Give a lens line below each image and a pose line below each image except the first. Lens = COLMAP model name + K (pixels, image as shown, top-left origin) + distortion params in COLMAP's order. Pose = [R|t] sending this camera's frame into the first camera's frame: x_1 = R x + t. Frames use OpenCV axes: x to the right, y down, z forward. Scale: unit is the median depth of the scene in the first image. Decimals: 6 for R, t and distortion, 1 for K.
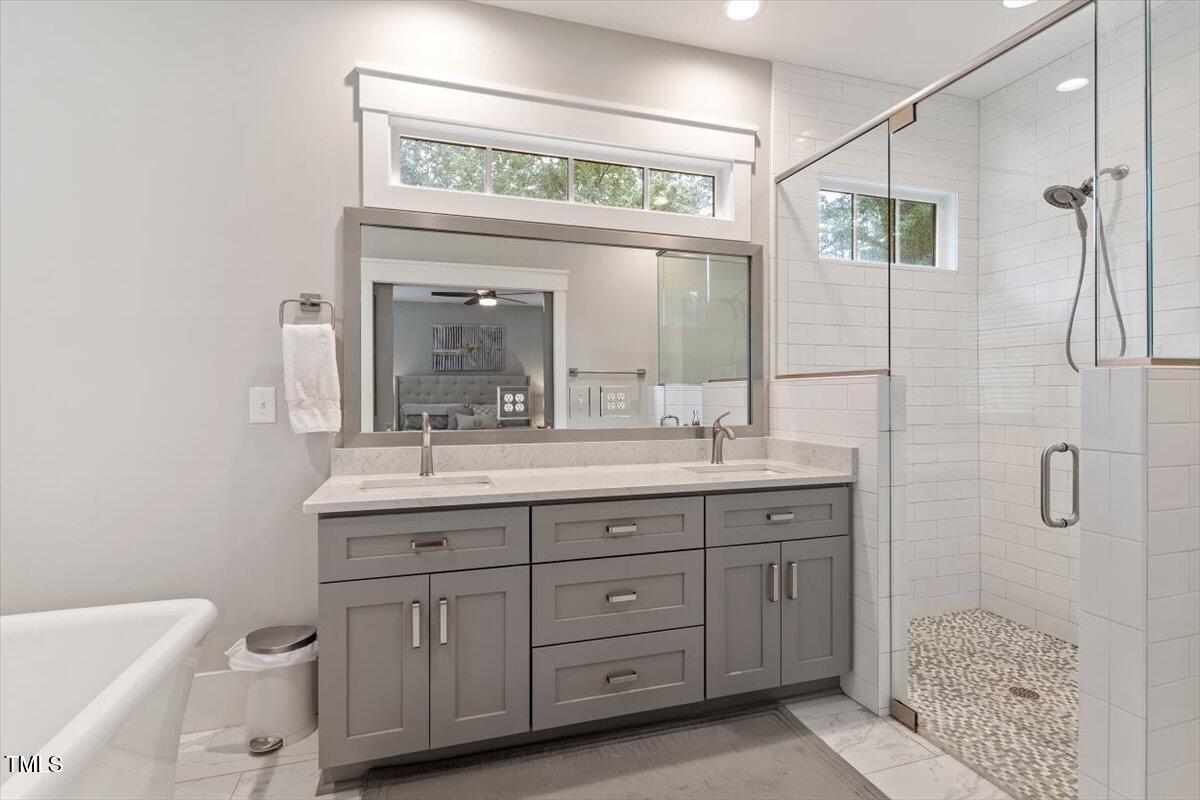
lens RADIAL K [[568.4, 0, 596.8], [0, 568.4, 394.9], [0, 0, 1]] dist [0.001288, 0.003222]
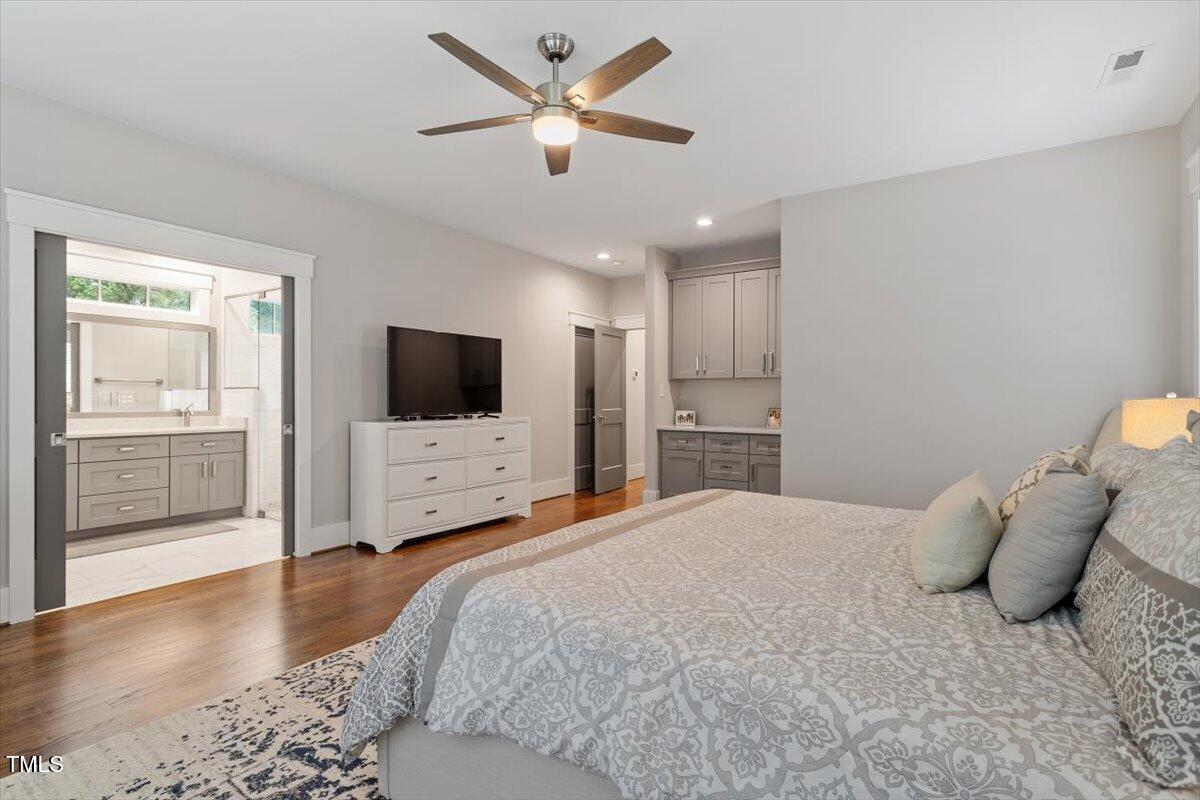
lens RADIAL K [[568.4, 0, 589.9], [0, 568.4, 393.0], [0, 0, 1]] dist [0.001288, 0.003222]
pose [[0.778453, 0.006973, 0.627665, 0.045286], [-0.000574, 0.999946, -0.010397, 0.009772], [-0.627703, 0.007733, 0.778414, -1.812814]]
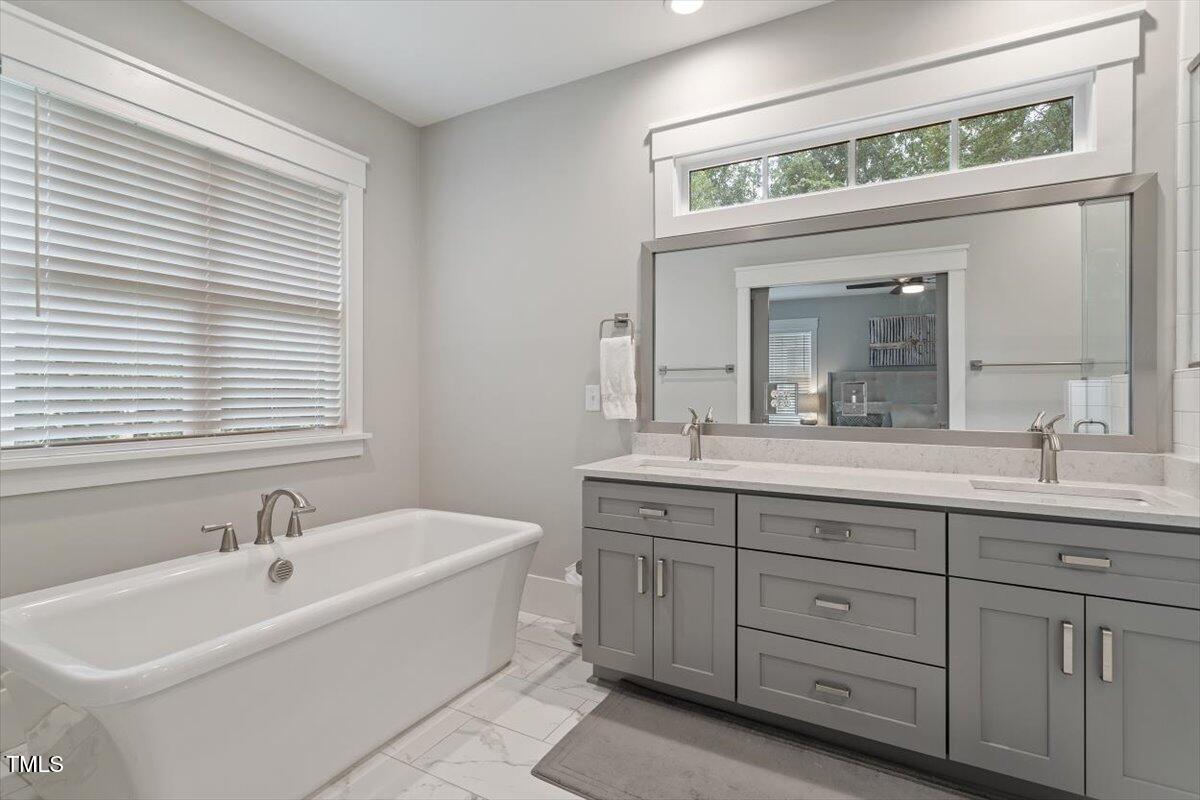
lens RADIAL K [[568.4, 0, 601.3], [0, 568.4, 391.3], [0, 0, 1]] dist [0.001288, 0.003222]
pose [[0.694471, 0.002326, -0.719517, 0.368036], [-0.002828, 0.999996, 0.000504, 0.001086], [0.719515, 0.001685, 0.694475, 0.049981]]
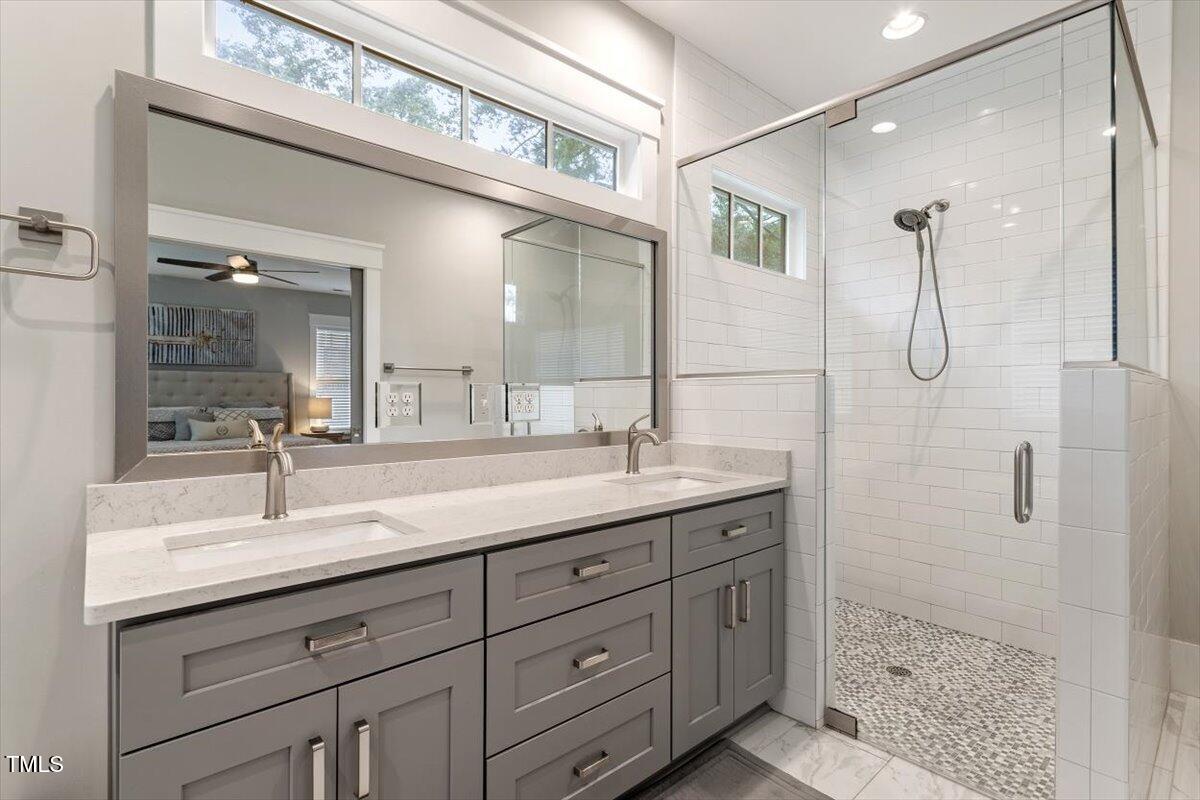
lens RADIAL K [[568.4, 0, 598.2], [0, 568.4, 395.0], [0, 0, 1]] dist [0.001288, 0.003222]
pose [[0.912937, 0.003516, 0.408086, -0.209025], [-0.002356, 0.999992, -0.003343, 0.003381], [-0.408094, 0.002090, 0.912937, 0.238955]]
